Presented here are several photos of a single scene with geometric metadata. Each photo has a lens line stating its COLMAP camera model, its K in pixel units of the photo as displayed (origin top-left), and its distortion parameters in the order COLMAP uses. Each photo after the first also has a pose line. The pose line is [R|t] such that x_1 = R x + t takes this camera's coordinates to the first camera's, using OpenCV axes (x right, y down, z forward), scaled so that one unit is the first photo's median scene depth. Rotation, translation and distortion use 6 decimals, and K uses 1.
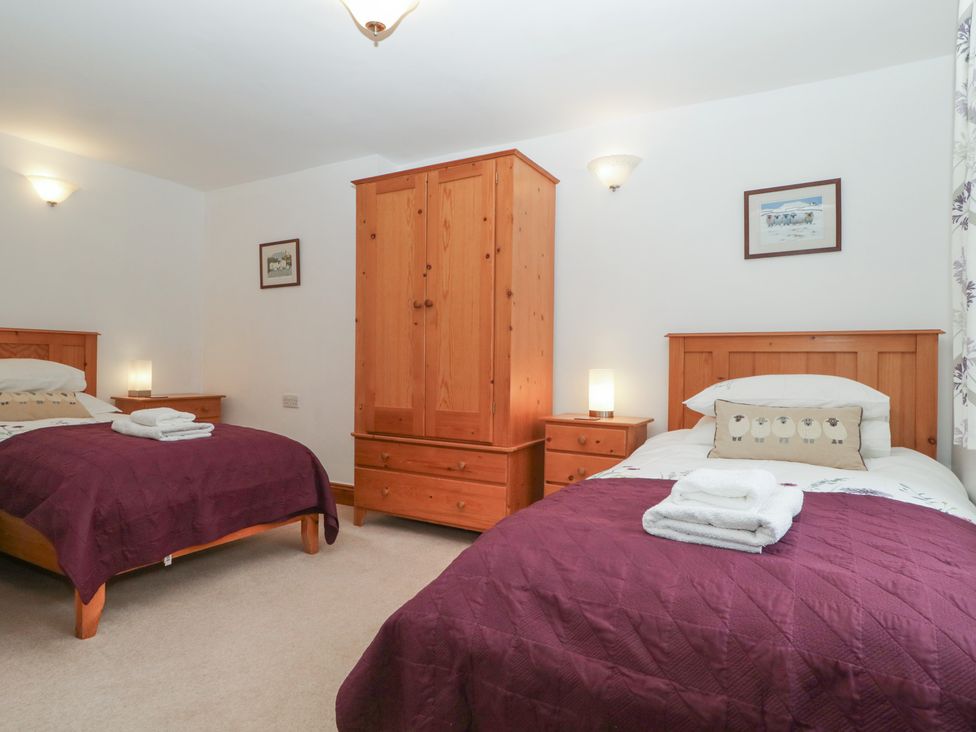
lens RADIAL K [[537.9, 0, 489.8], [0, 537.9, 367.6], [0, 0, 1]] dist [-0.000512, -0.012942]
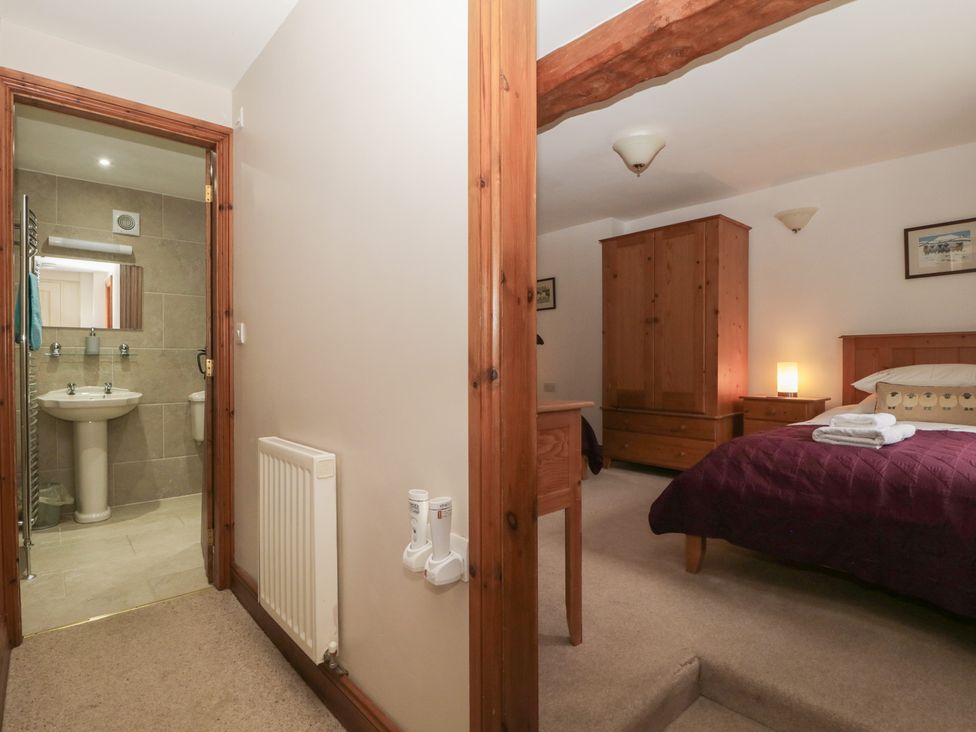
lens RADIAL K [[507.0, 0, 488.0], [0, 507.0, 366.0], [0, 0, 1]] dist [-0.001412, -0.017243]
pose [[0.946648, -0.009216, -0.322138, -0.113219], [0.008375, 0.999957, -0.003996, 0.012135], [0.322160, 0.001085, 0.946684, -0.529682]]
